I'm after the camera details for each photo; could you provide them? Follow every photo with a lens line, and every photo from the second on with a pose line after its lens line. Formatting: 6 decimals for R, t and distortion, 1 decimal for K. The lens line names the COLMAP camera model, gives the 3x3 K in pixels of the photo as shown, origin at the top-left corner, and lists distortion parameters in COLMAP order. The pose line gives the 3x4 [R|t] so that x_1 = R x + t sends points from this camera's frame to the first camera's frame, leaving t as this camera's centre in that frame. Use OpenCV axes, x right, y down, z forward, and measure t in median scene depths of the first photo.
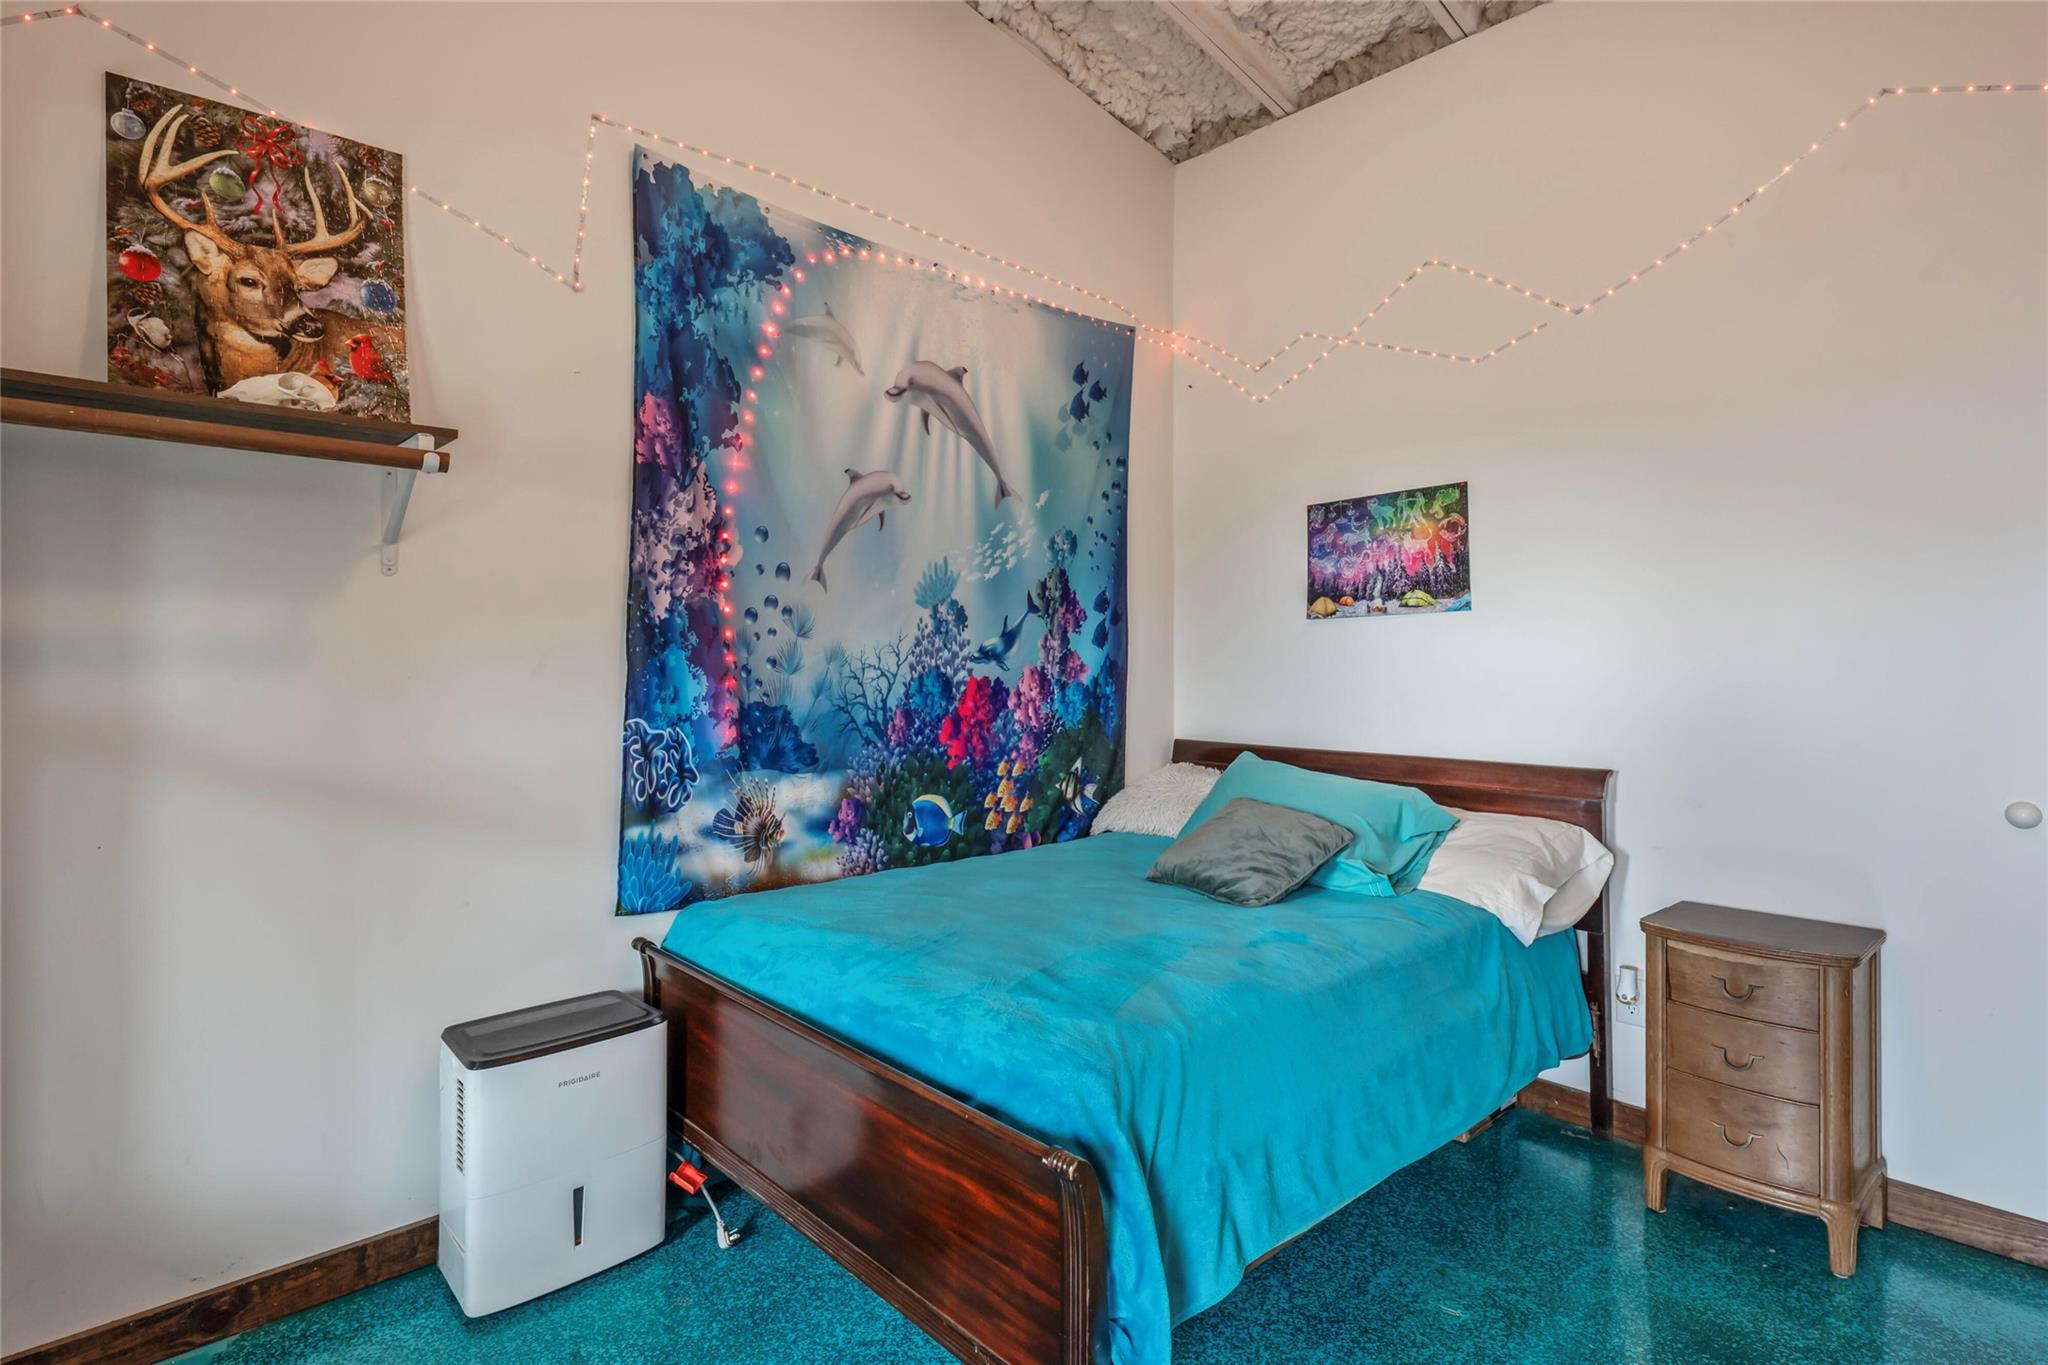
lens RADIAL K [[1051.2, 0, 1026.1], [0, 1051.2, 625.1], [0, 0, 1]] dist [0.004439, -0.000097]
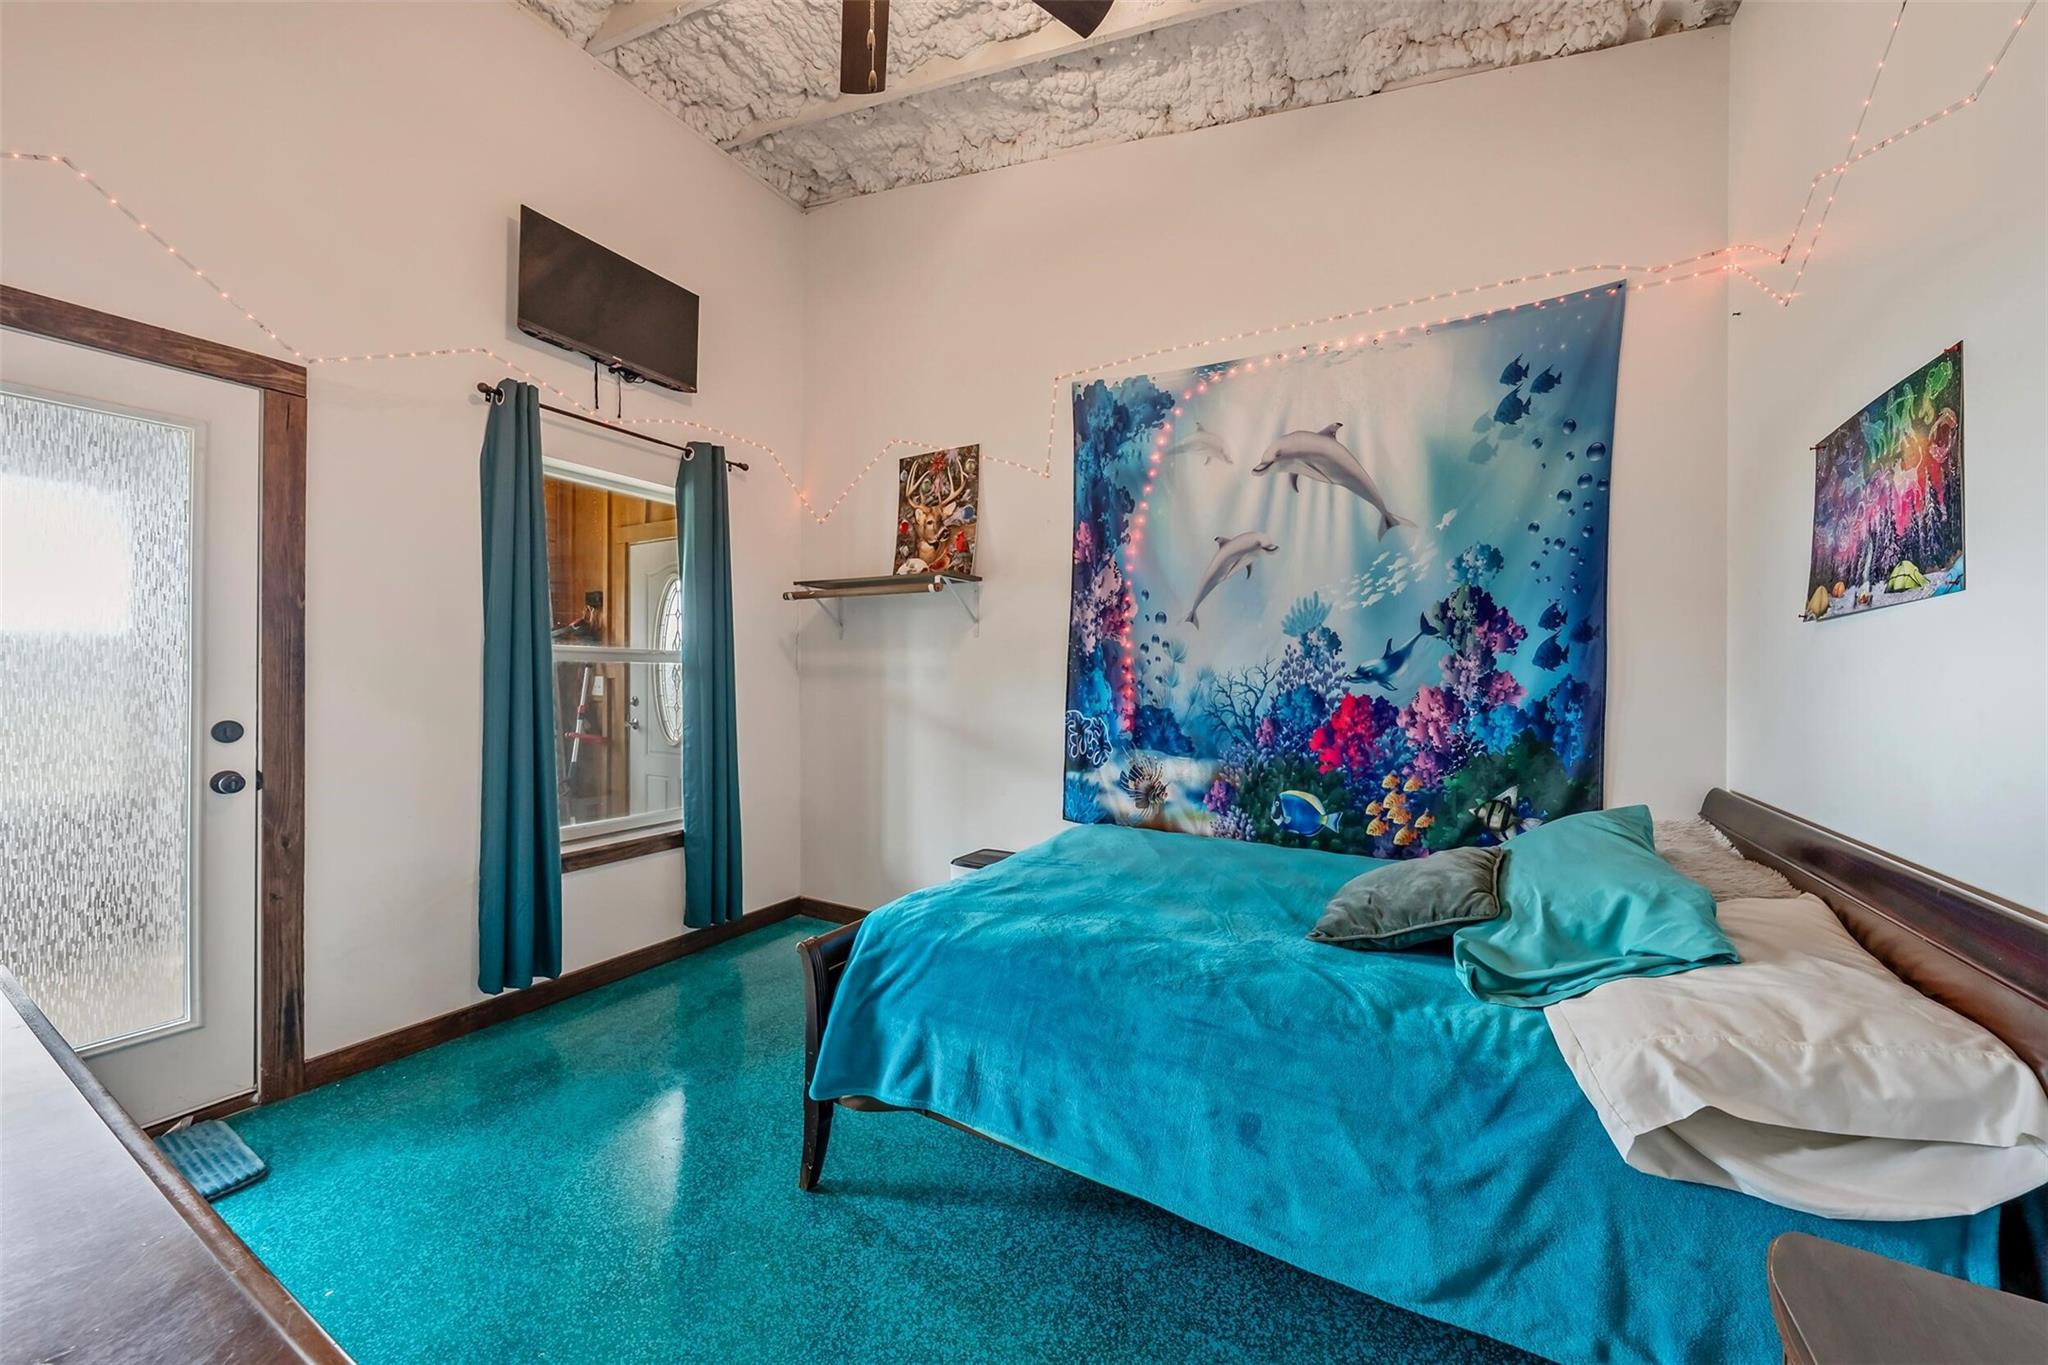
lens RADIAL K [[759.2, 0, 1028.1], [0, 759.2, 659.1], [0, 0, 1]] dist [-0.002174, -0.000103]
pose [[0.274182, -0.018045, -0.961509, 0.671516], [0.021324, 0.999692, -0.012681, 0.014798], [0.961441, -0.017027, 0.274482, 0.472776]]
